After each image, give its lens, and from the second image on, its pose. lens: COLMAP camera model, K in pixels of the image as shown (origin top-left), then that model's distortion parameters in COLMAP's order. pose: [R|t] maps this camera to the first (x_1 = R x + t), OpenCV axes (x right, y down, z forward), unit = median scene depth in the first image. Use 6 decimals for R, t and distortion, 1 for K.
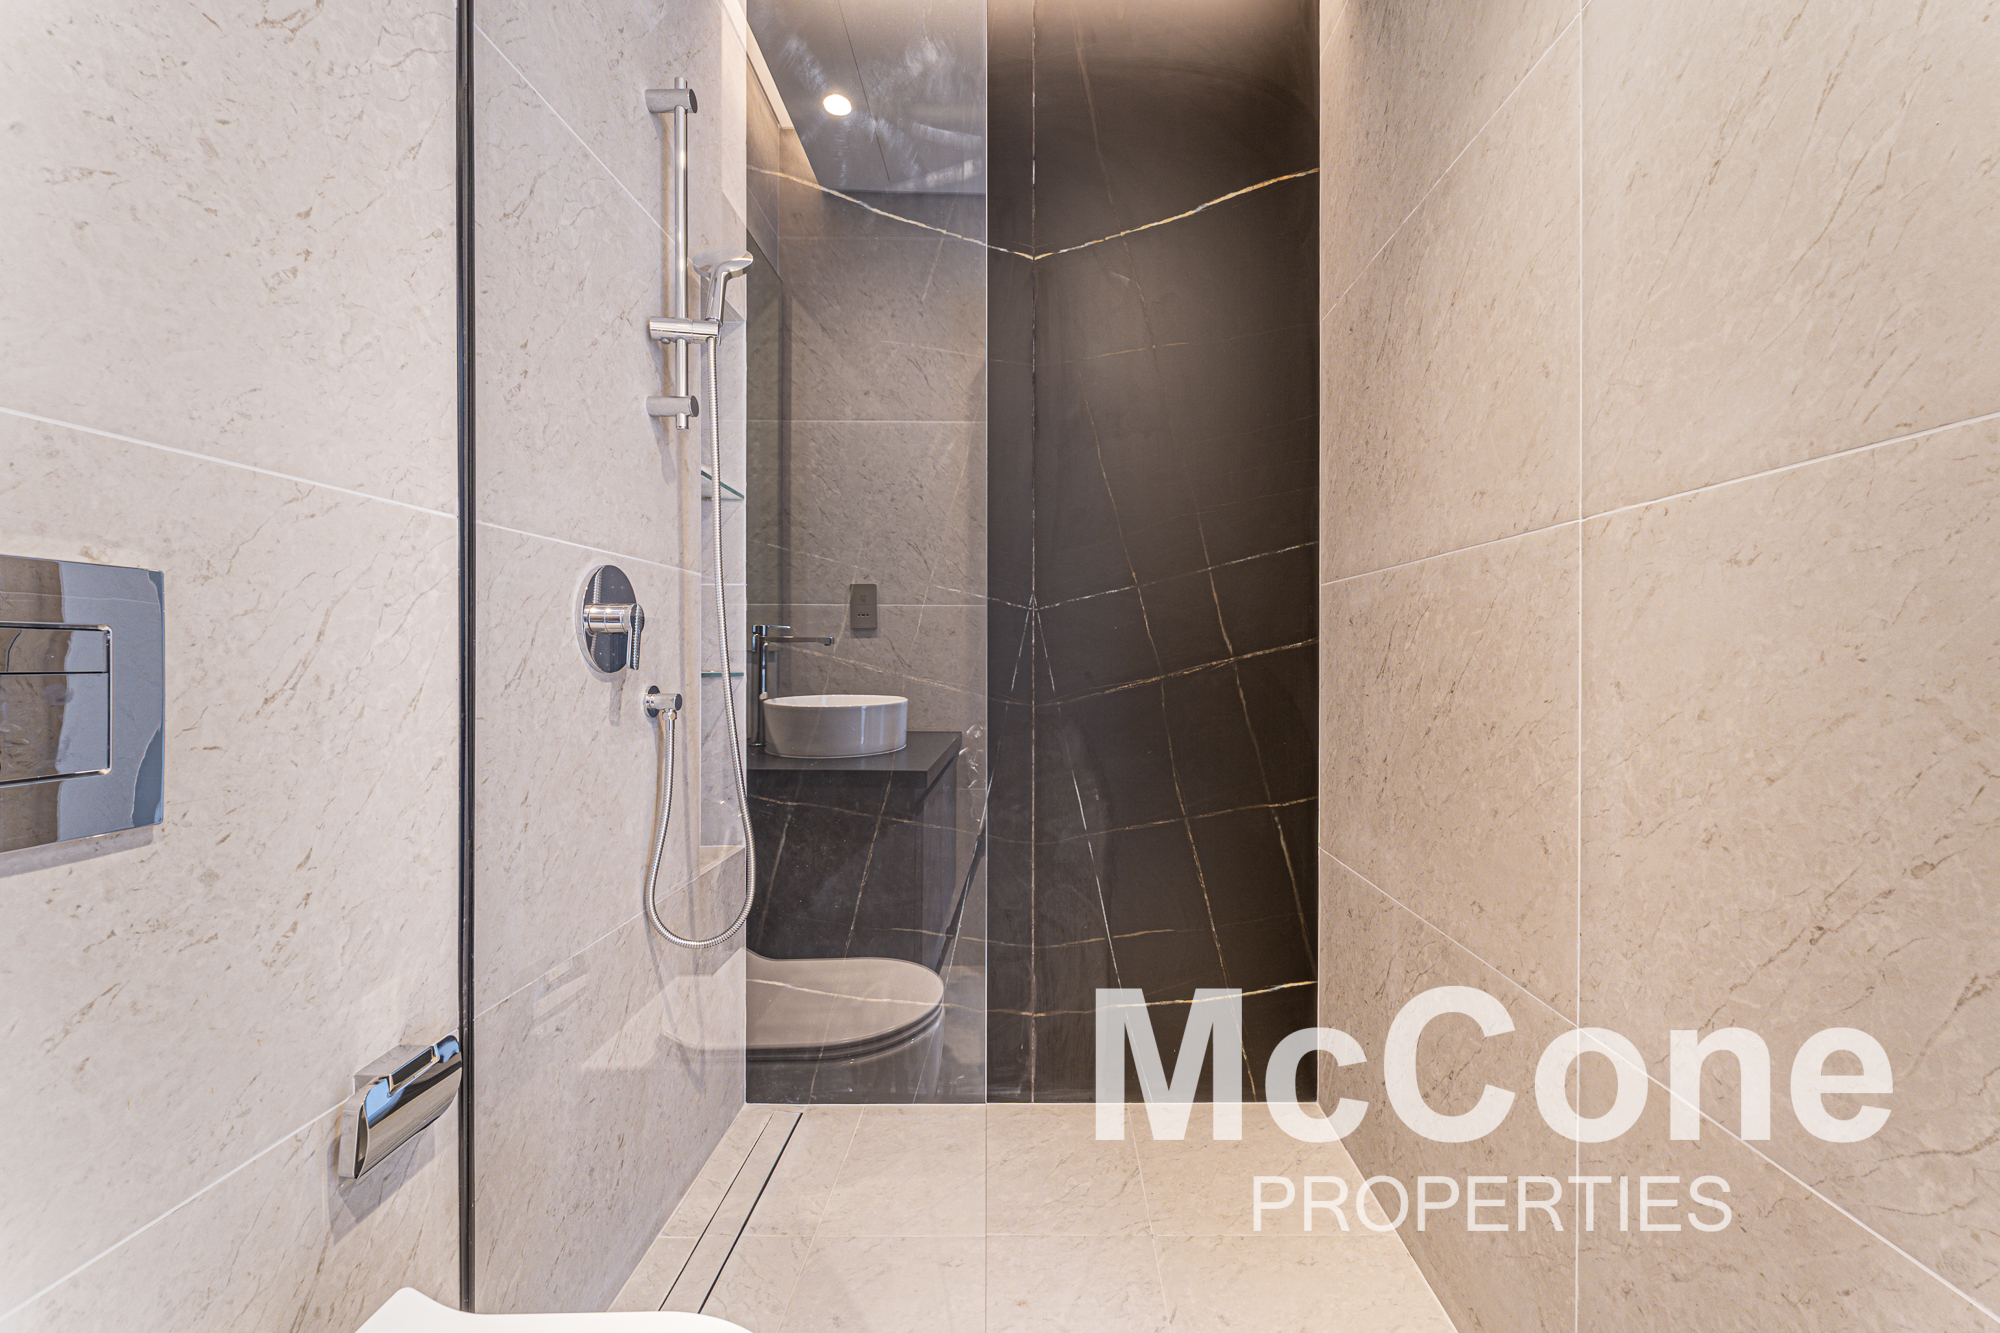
lens RADIAL K [[858.8, 0, 1054.7], [0, 858.8, 658.8], [0, 0, 1]] dist [-0.000071, -0.000153]
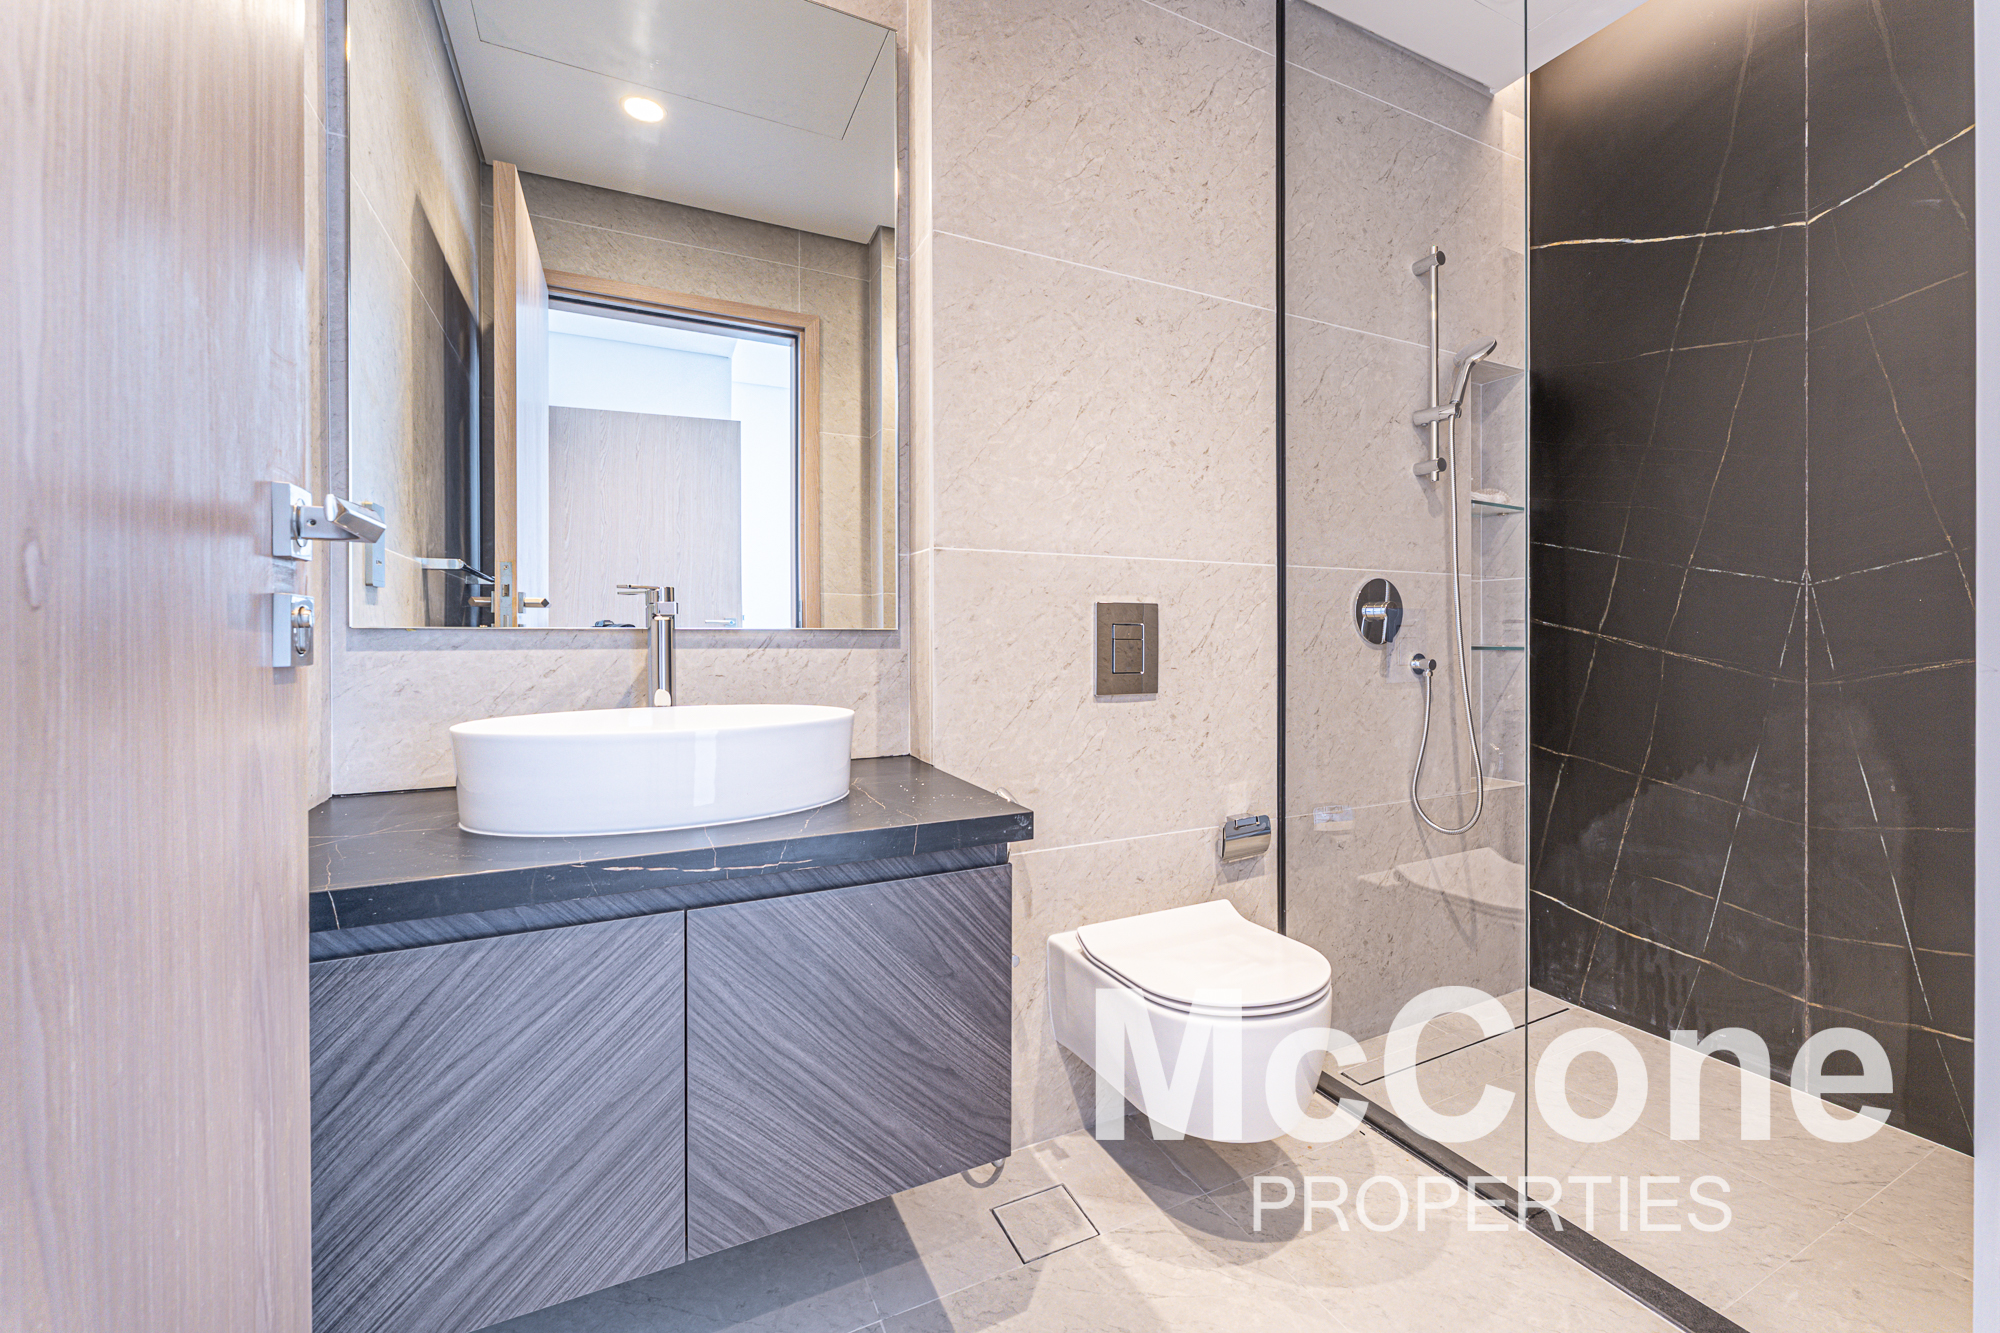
lens RADIAL K [[858.8, 0, 1054.7], [0, 858.8, 658.8], [0, 0, 1]] dist [-0.000071, -0.000153]
pose [[0.448884, 0.020607, -0.893352, 0.654737], [-0.001431, 0.999749, 0.022342, 0.008002], [0.893589, -0.008751, 0.448801, -0.279519]]
